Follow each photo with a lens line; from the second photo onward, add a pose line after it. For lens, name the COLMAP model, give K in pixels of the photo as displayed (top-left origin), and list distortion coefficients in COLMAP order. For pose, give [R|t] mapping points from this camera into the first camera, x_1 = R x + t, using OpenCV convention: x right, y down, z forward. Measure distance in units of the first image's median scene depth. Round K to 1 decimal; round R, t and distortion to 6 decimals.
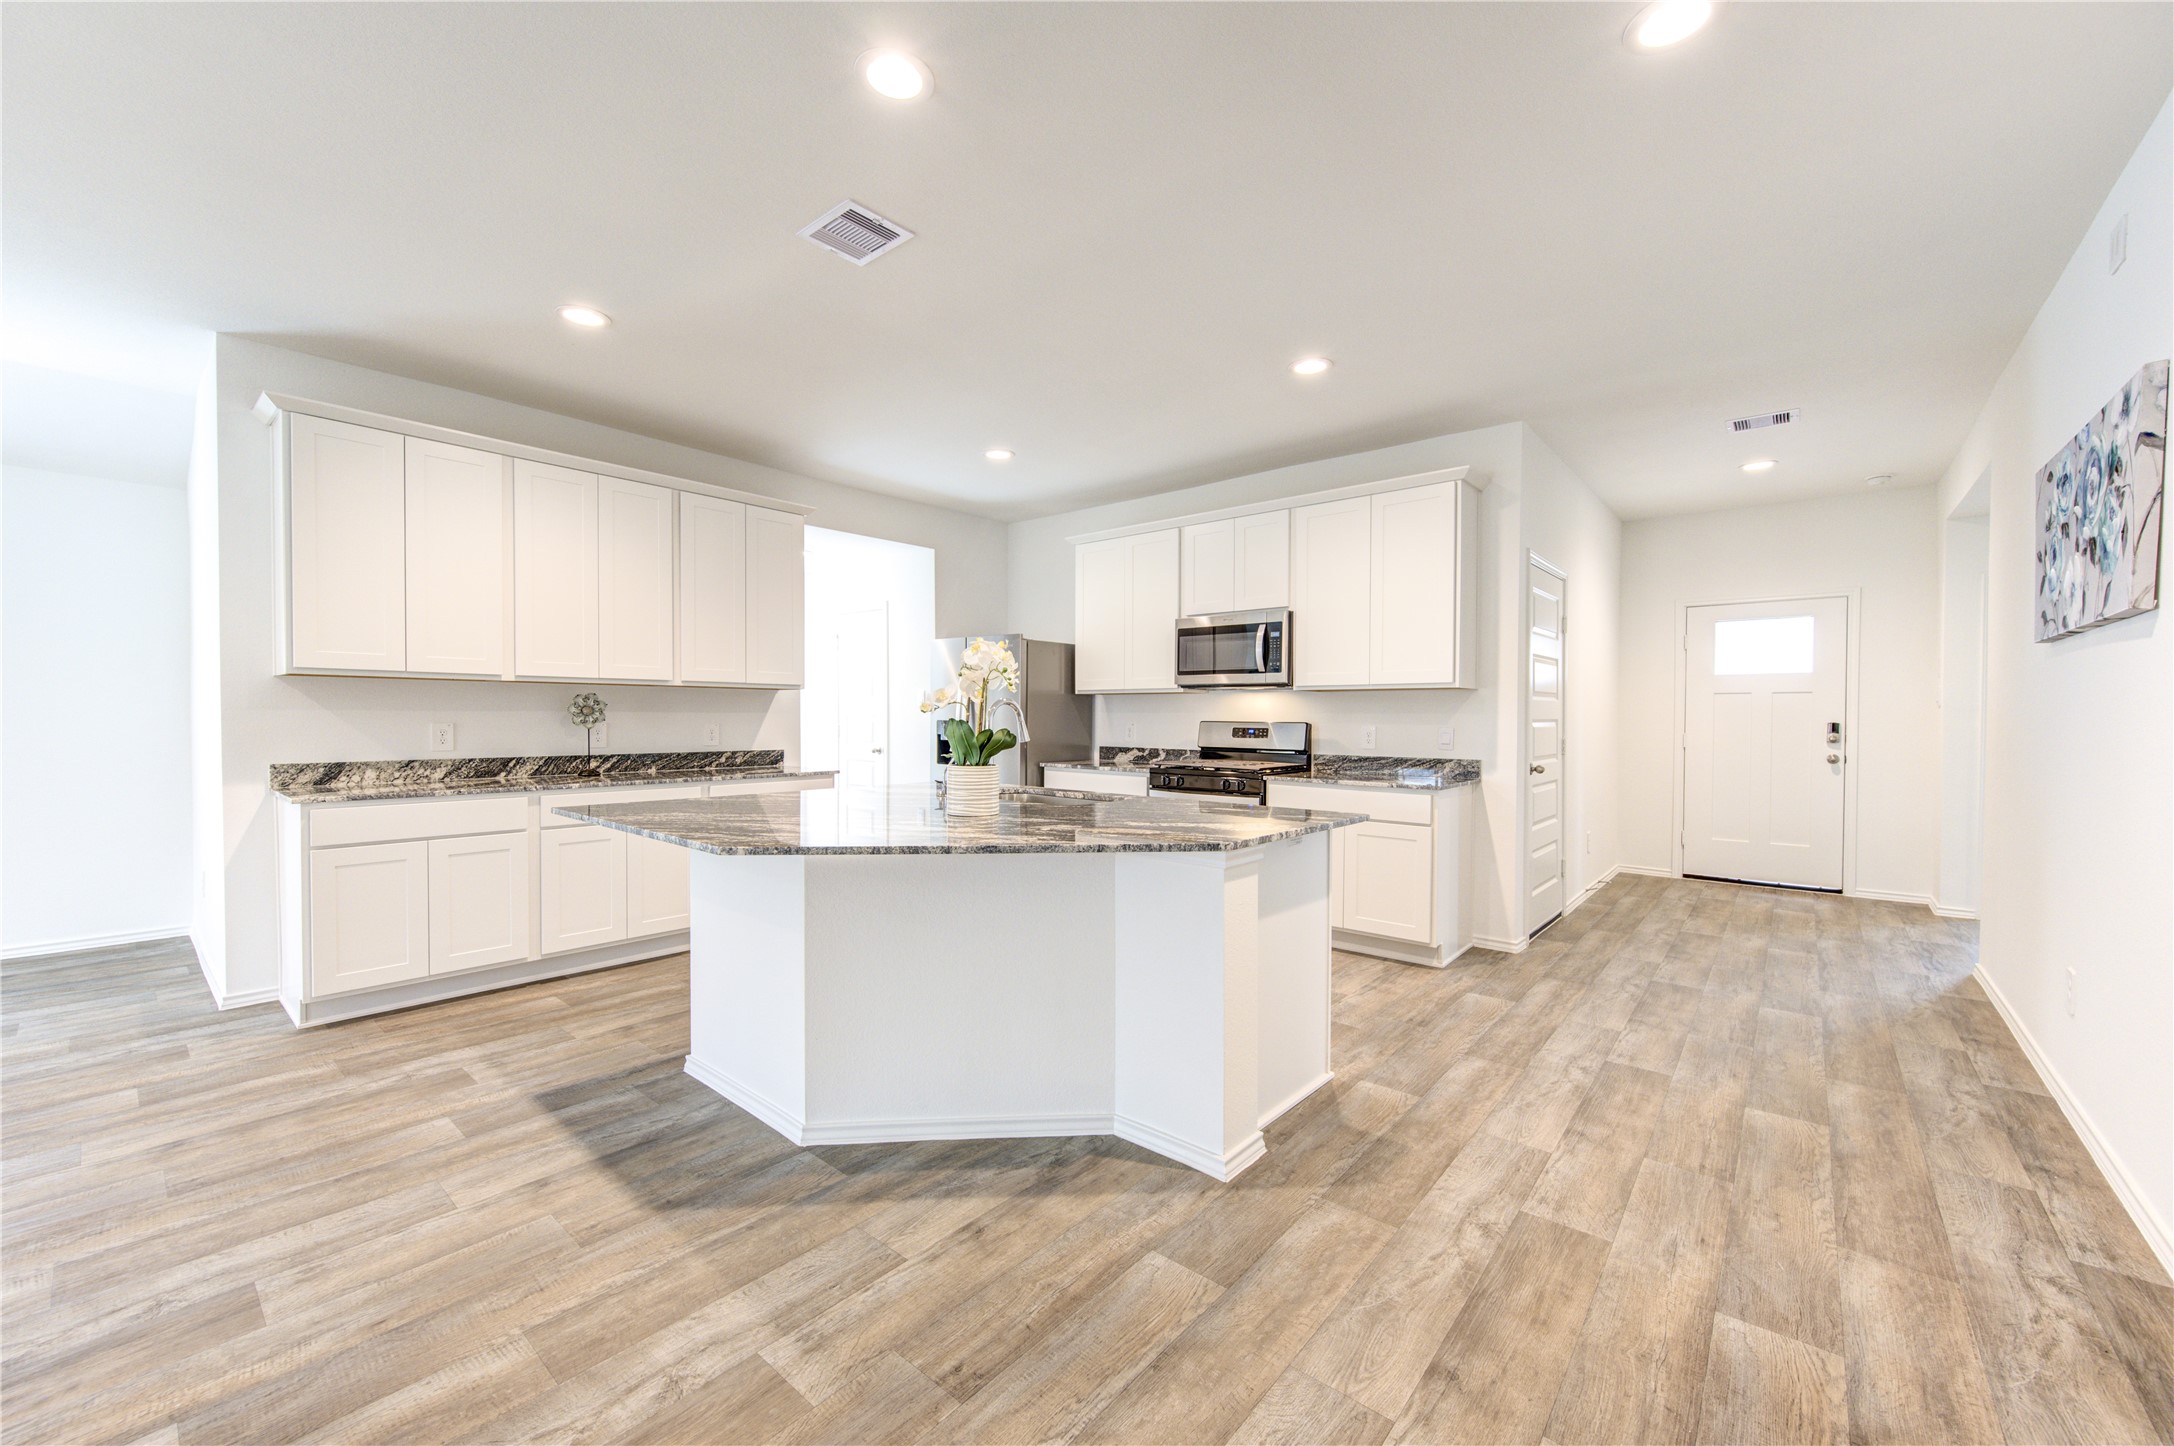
lens RADIAL K [[856.5, 0, 1072.5], [0, 856.5, 715.1], [0, 0, 1]] dist [-0.000954, -0.000501]
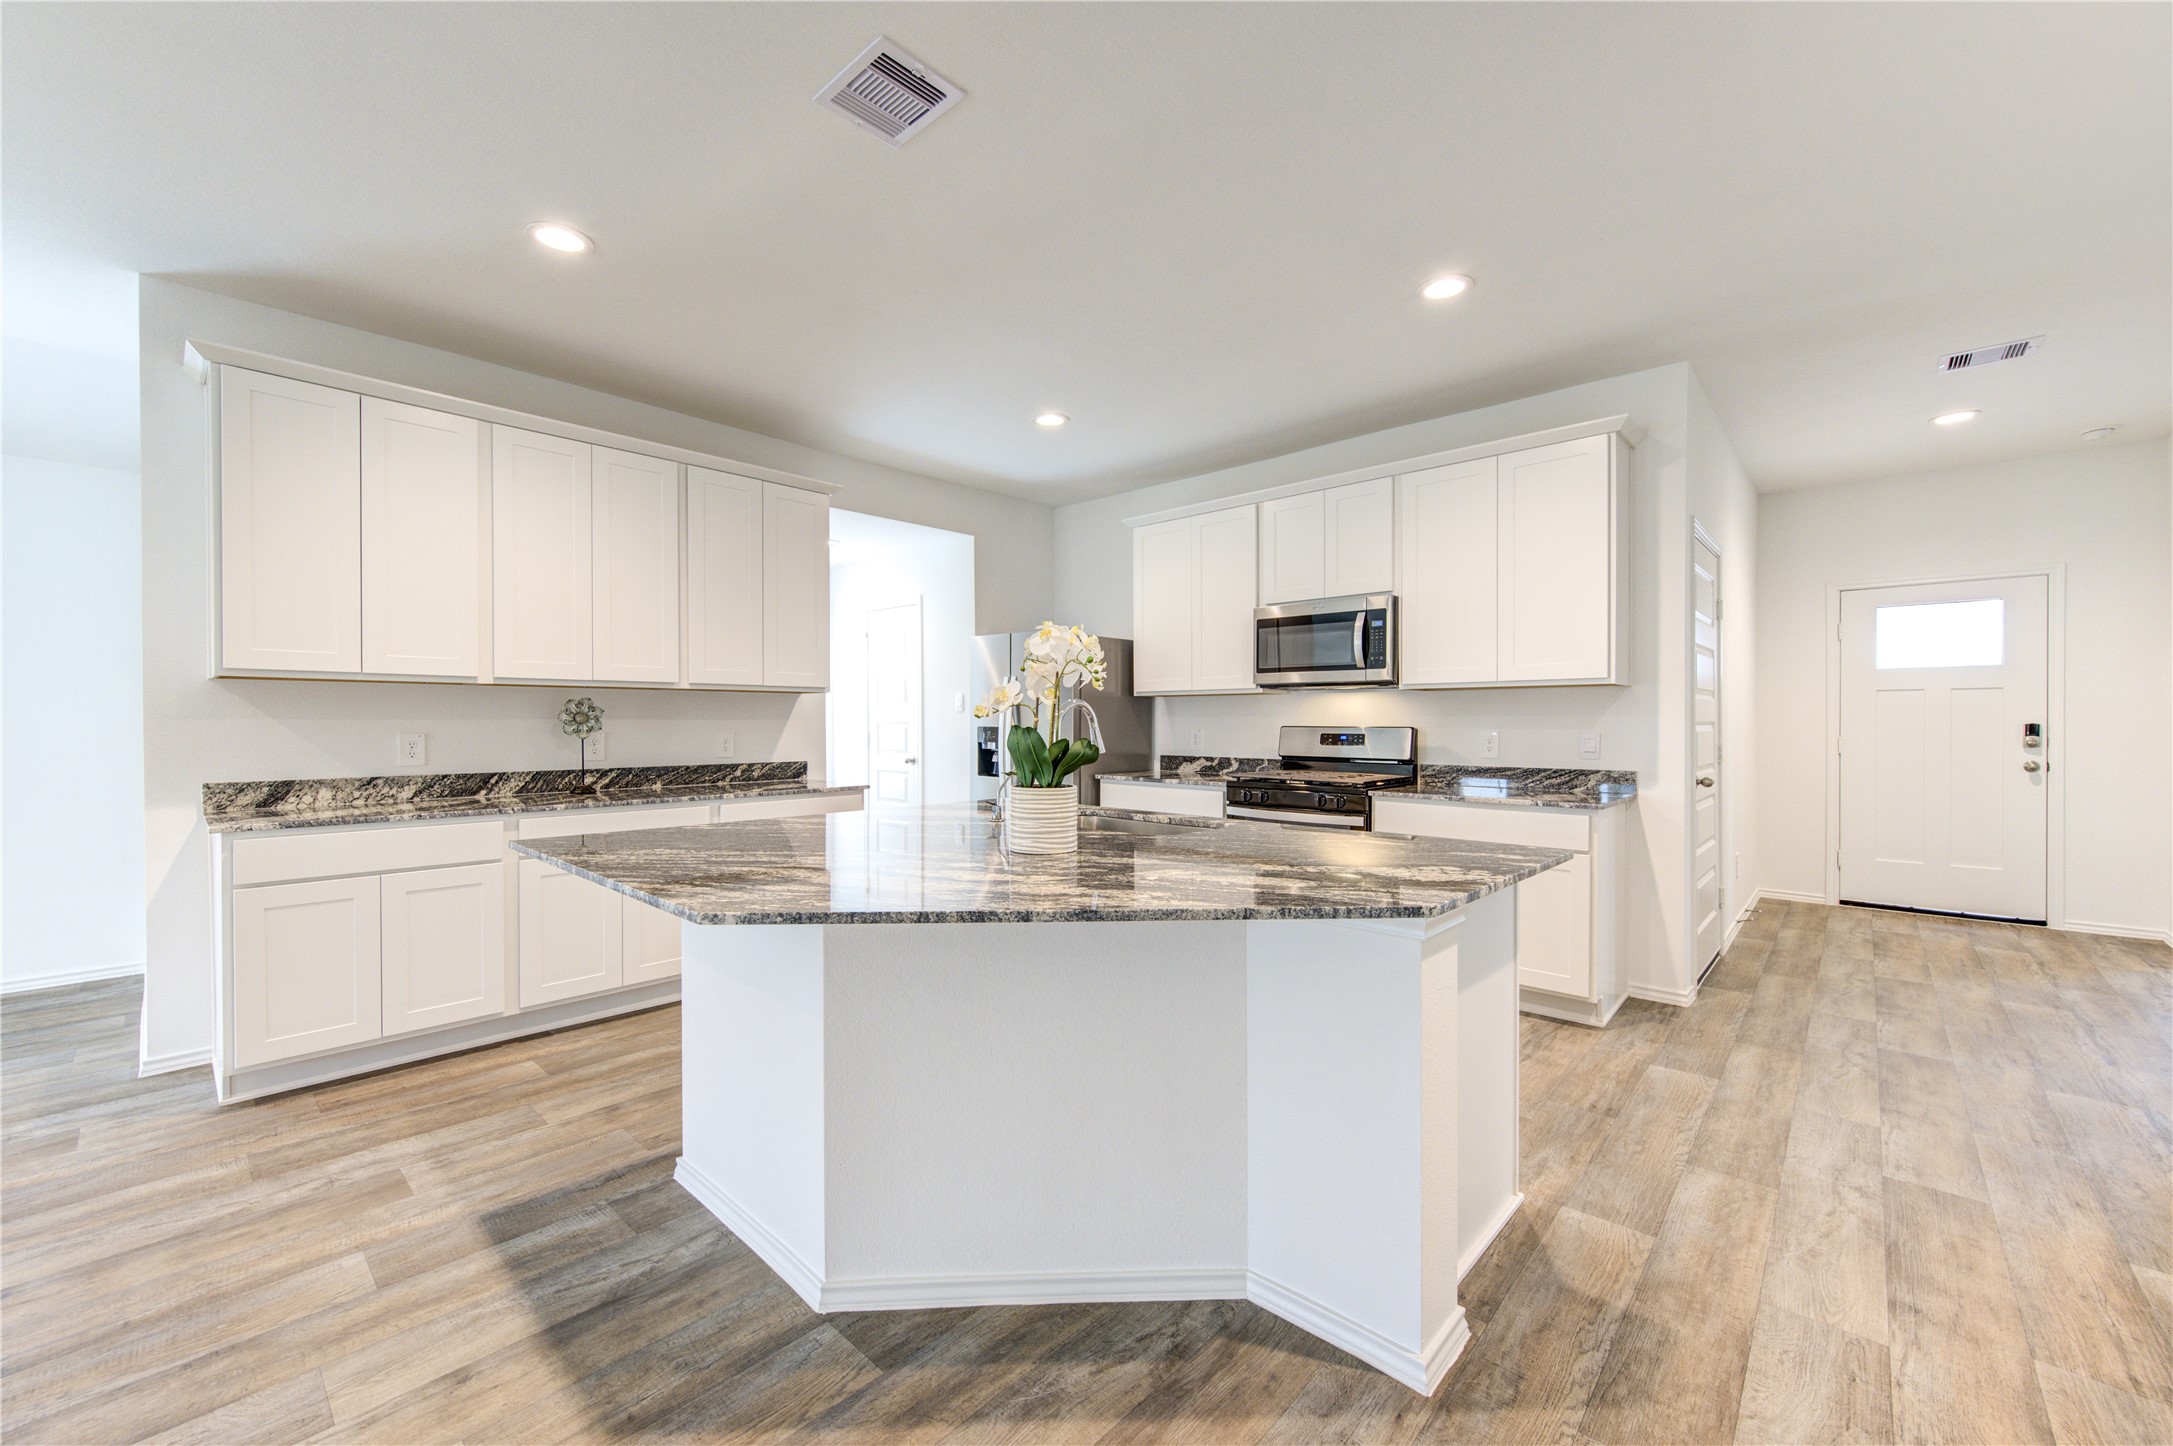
lens RADIAL K [[856.1, 0, 1068.1], [0, 856.1, 720.3], [0, 0, 1]] dist [-0.000954, -0.000501]
pose [[0.999240, -0.005590, -0.038565, -0.047391], [0.005553, 0.999984, -0.001055, 0.000750], [0.038570, 0.000840, 0.999256, 0.177608]]
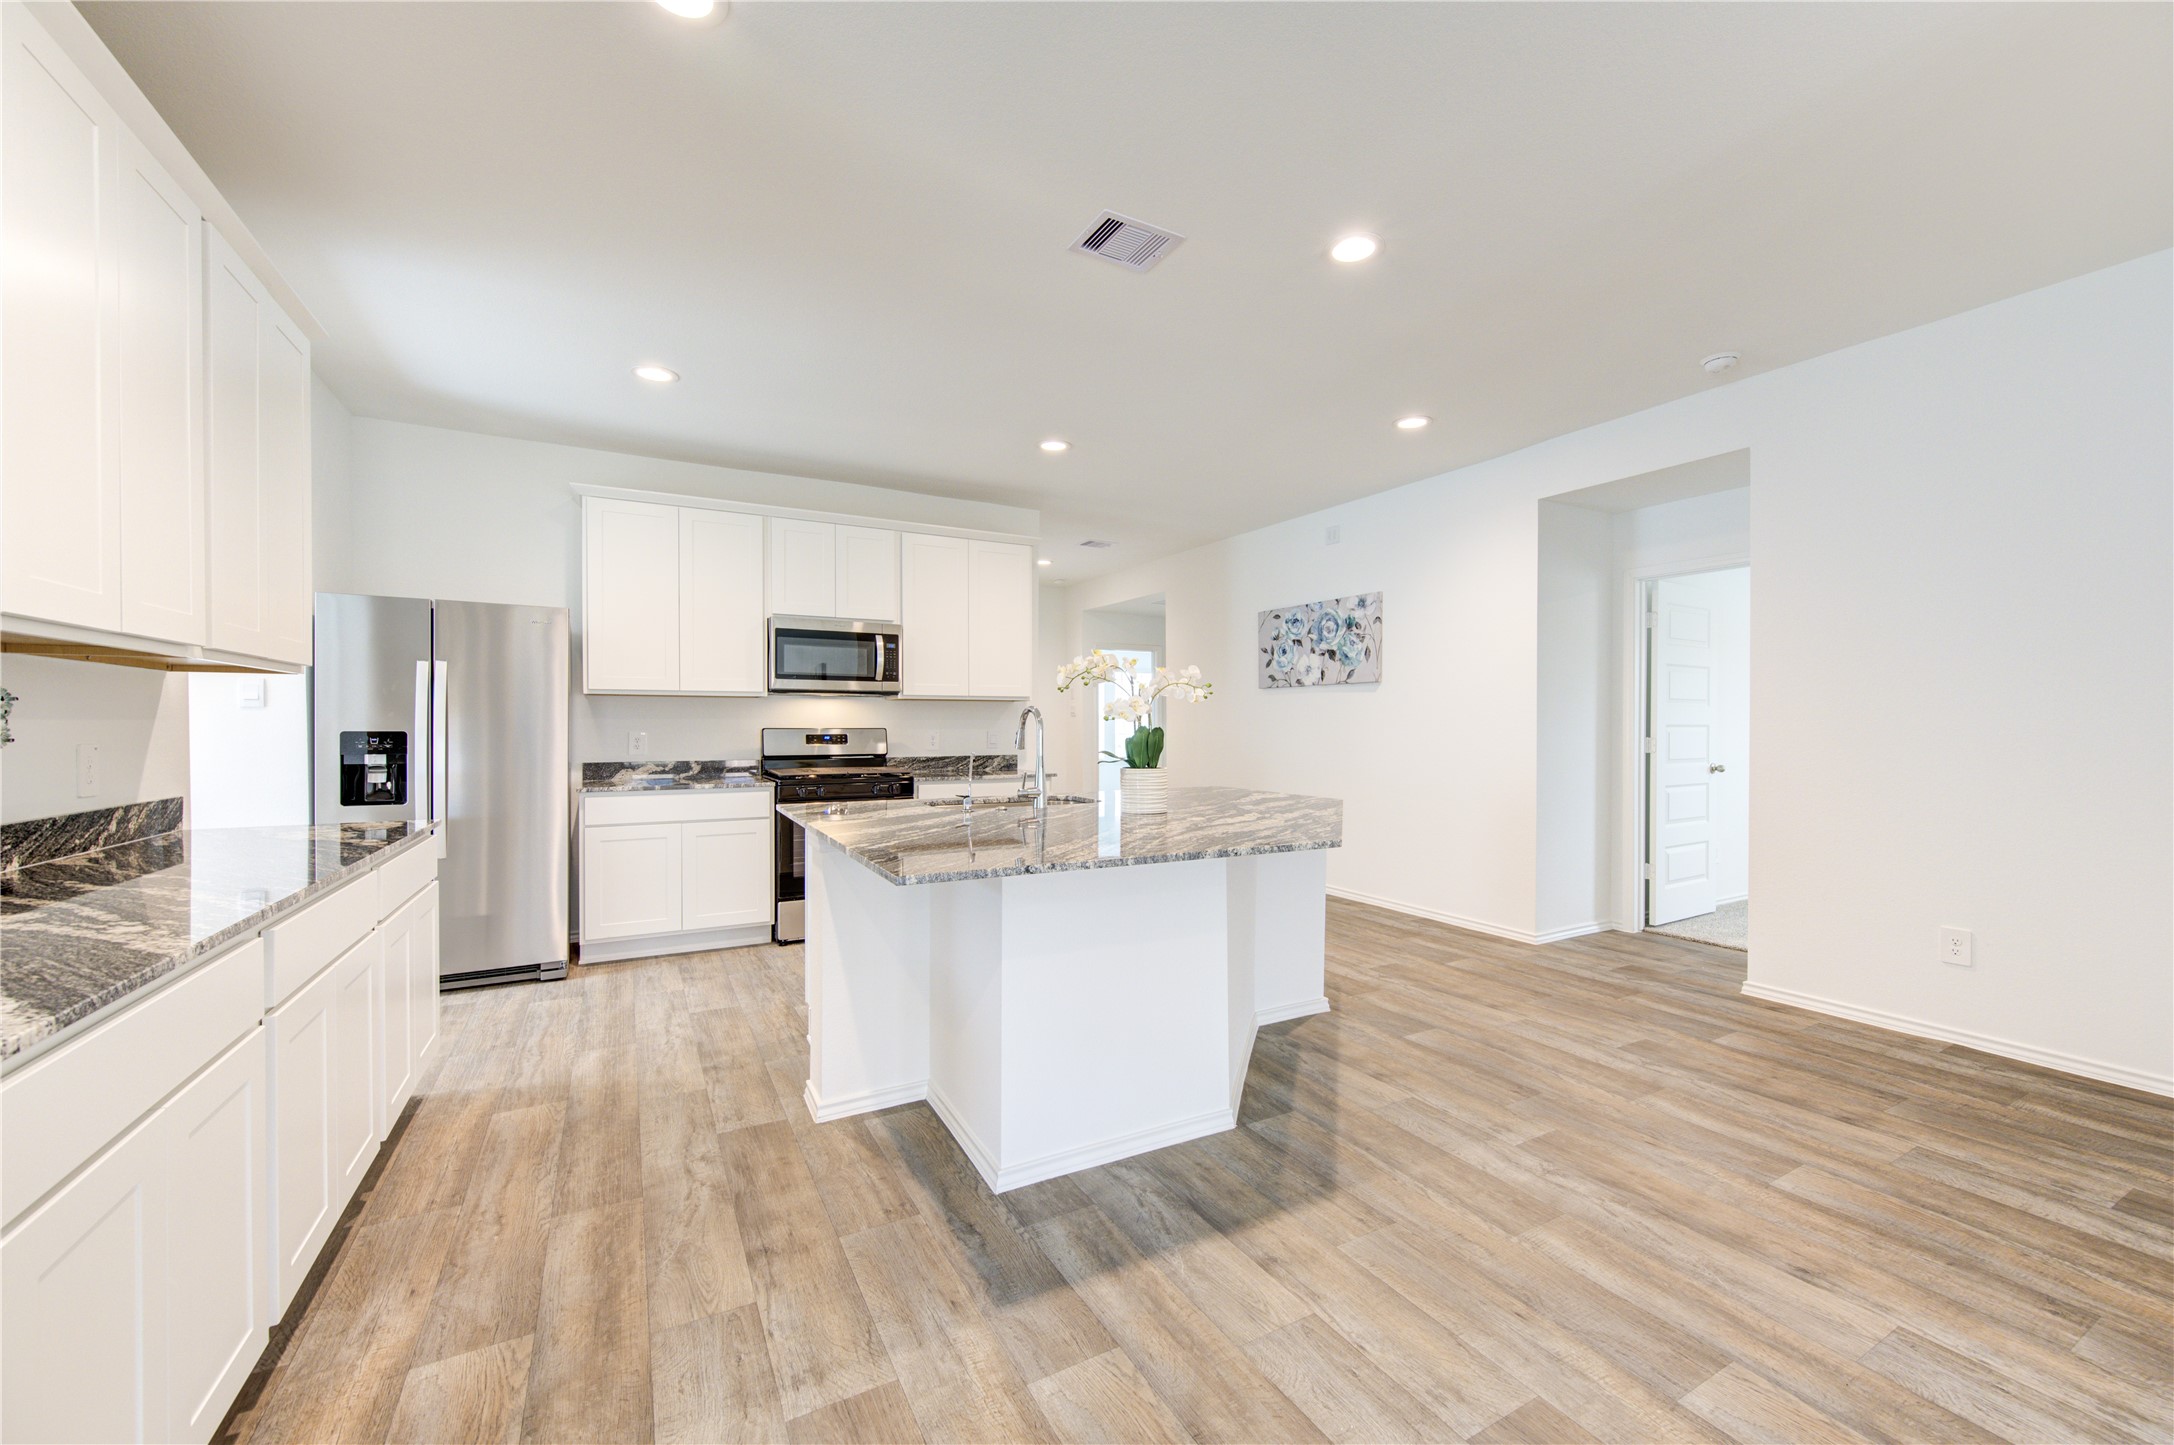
lens RADIAL K [[856.5, 0, 1104.6], [0, 856.5, 733.7], [0, 0, 1]] dist [-0.000954, -0.000501]
pose [[0.338413, -0.016051, 0.940861, -0.855876], [0.005192, 0.999871, 0.015190, 0.000797], [-0.940983, -0.000255, 0.338453, 0.500712]]
